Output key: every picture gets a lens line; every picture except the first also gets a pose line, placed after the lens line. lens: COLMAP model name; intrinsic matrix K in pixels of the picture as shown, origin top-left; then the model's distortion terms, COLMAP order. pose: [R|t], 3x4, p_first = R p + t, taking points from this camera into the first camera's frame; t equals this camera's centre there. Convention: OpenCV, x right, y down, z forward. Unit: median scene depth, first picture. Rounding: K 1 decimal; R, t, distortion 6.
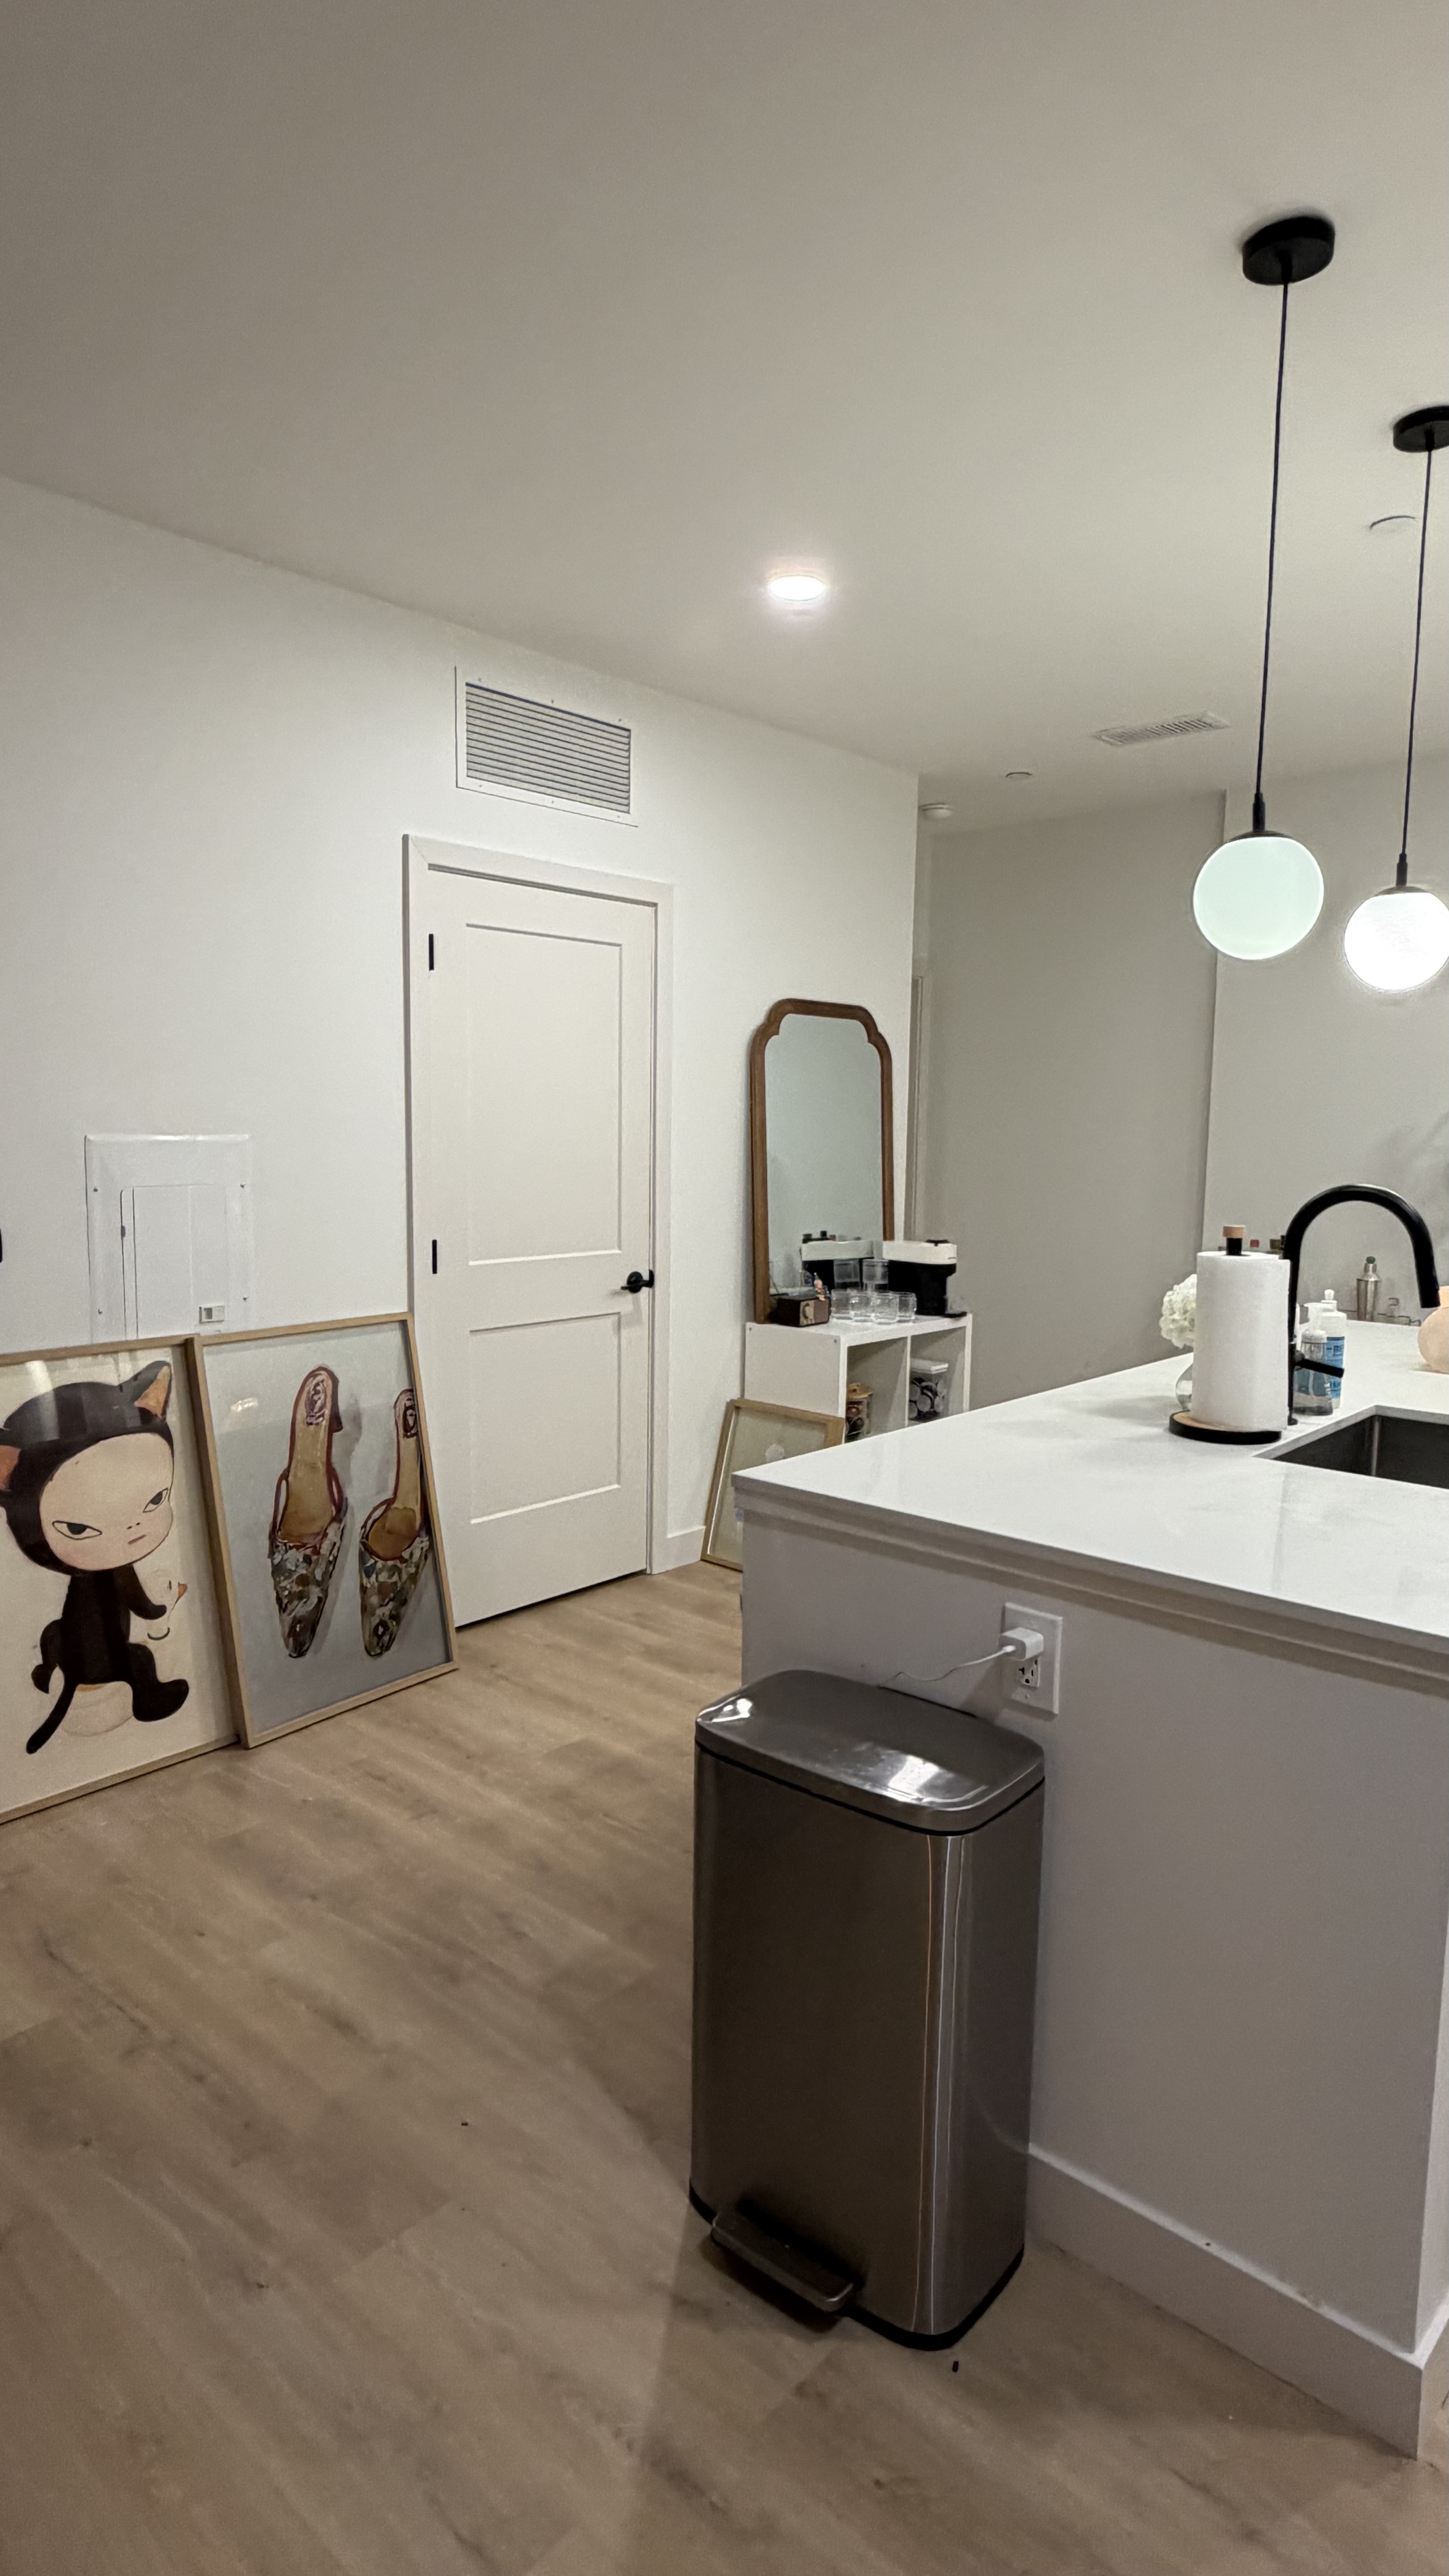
lens RADIAL K [[1435.4, 0, 728.0], [0, 1435.4, 1283.8], [0, 0, 1]] dist [0.001812, -0.000106]
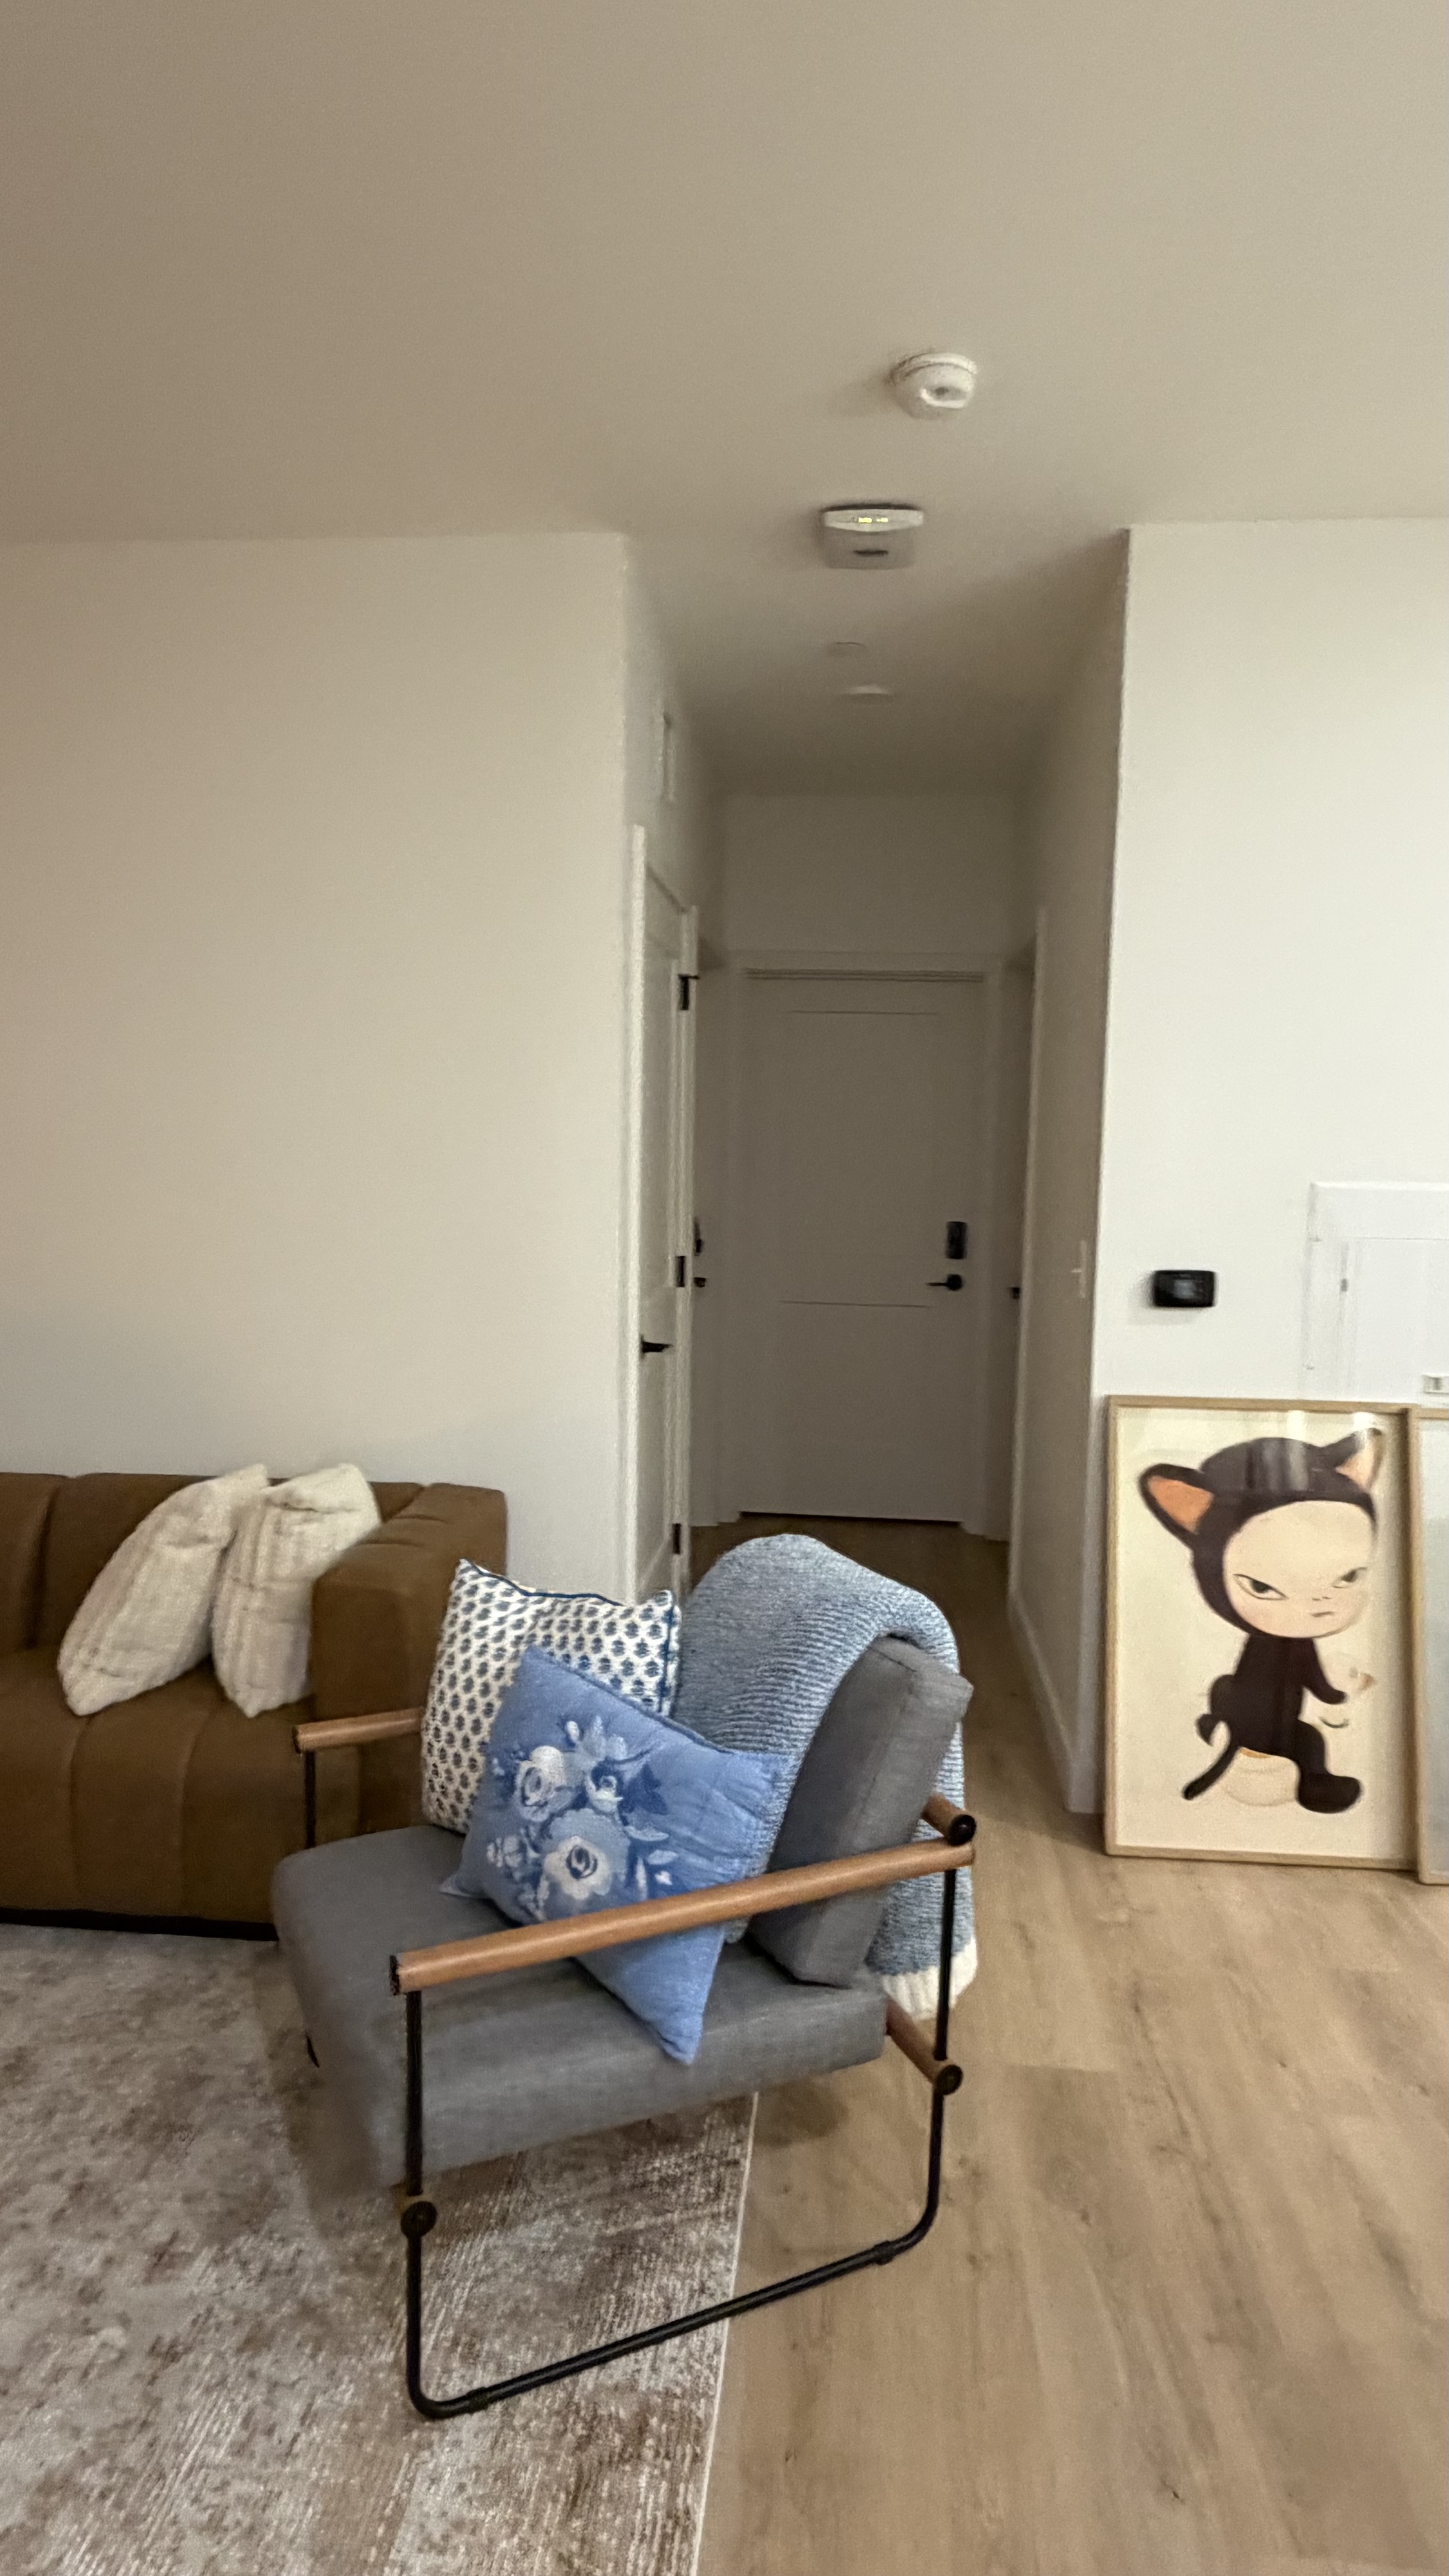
lens RADIAL K [[1430.8, 0, 729.9], [0, 1430.8, 1287.9], [0, 0, 1]] dist [0.001415, -0.000252]
pose [[0.600147, 0.076435, -0.796229, 0.080071], [-0.100426, 0.994748, 0.019798, -0.012566], [0.793560, 0.068080, 0.604671, 0.111884]]
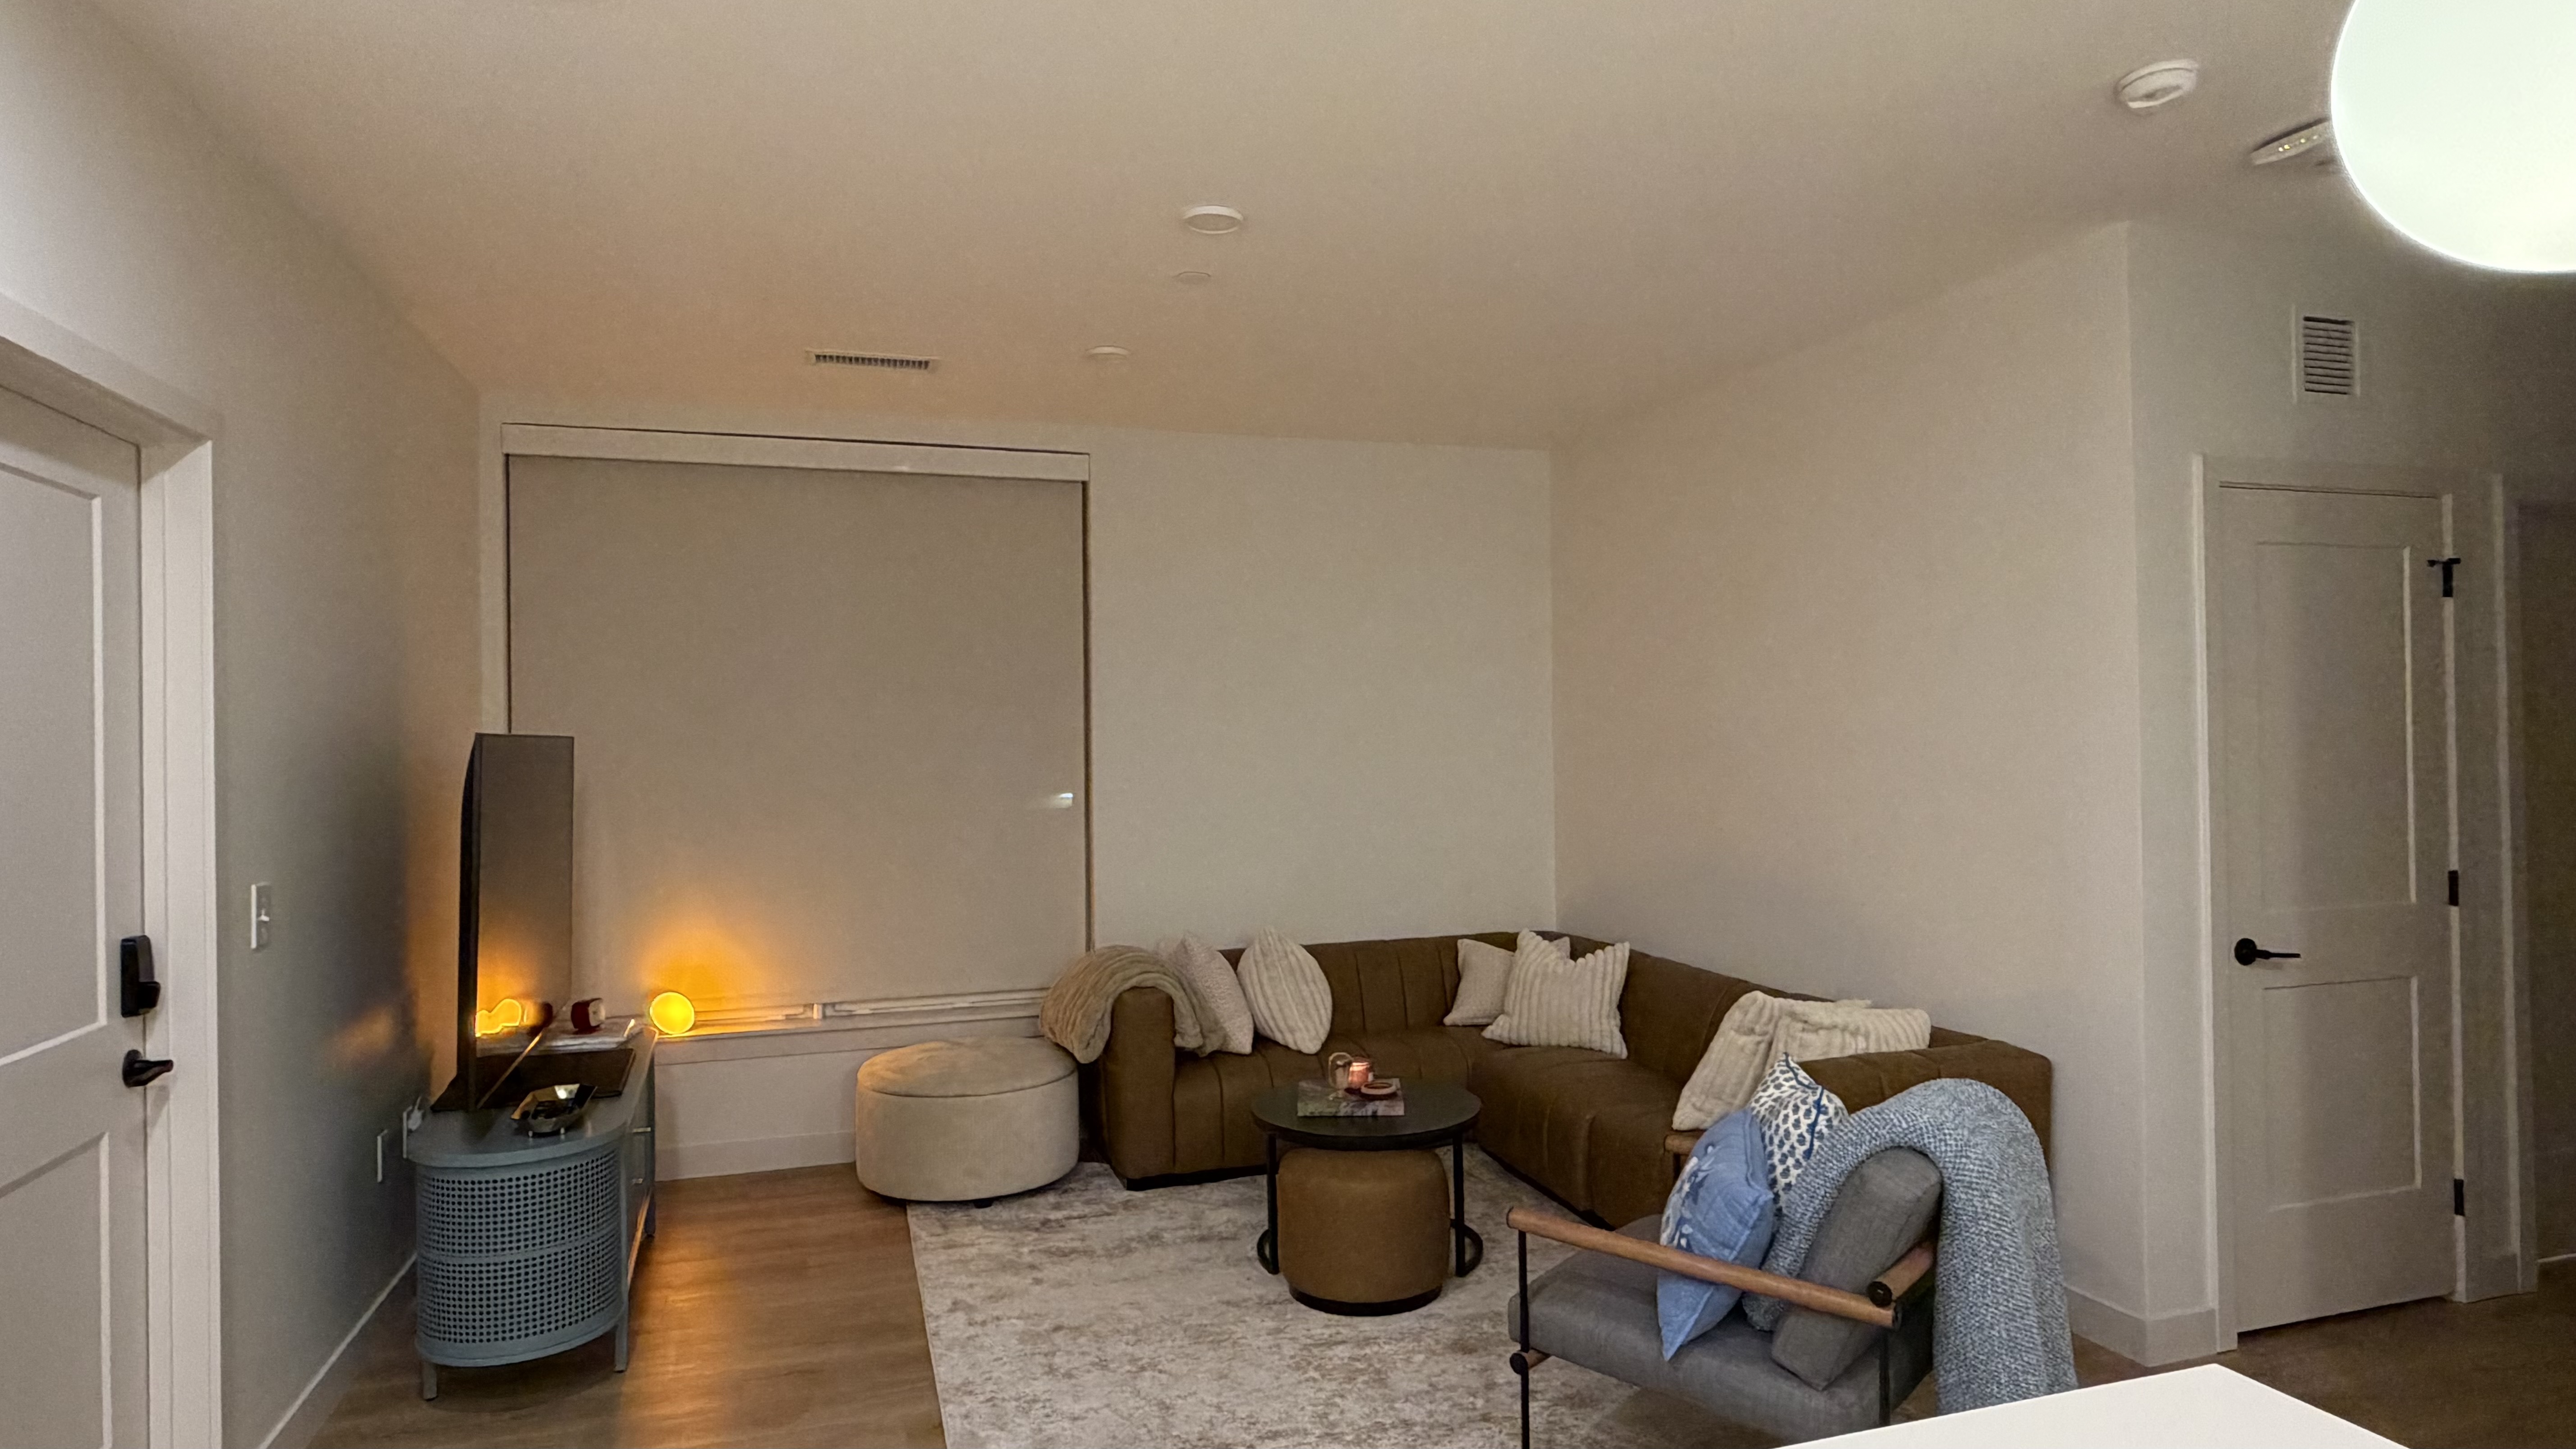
lens RADIAL K [[1430.8, 0, 1282.1], [0, 1430.8, 730.9], [0, 0, 1]] dist [0.001415, -0.000252]
pose [[-0.502030, -0.011695, -0.864771, 0.474255], [-0.093388, 0.994795, 0.040762, -0.081059], [0.859793, 0.101223, -0.500509, 0.602757]]
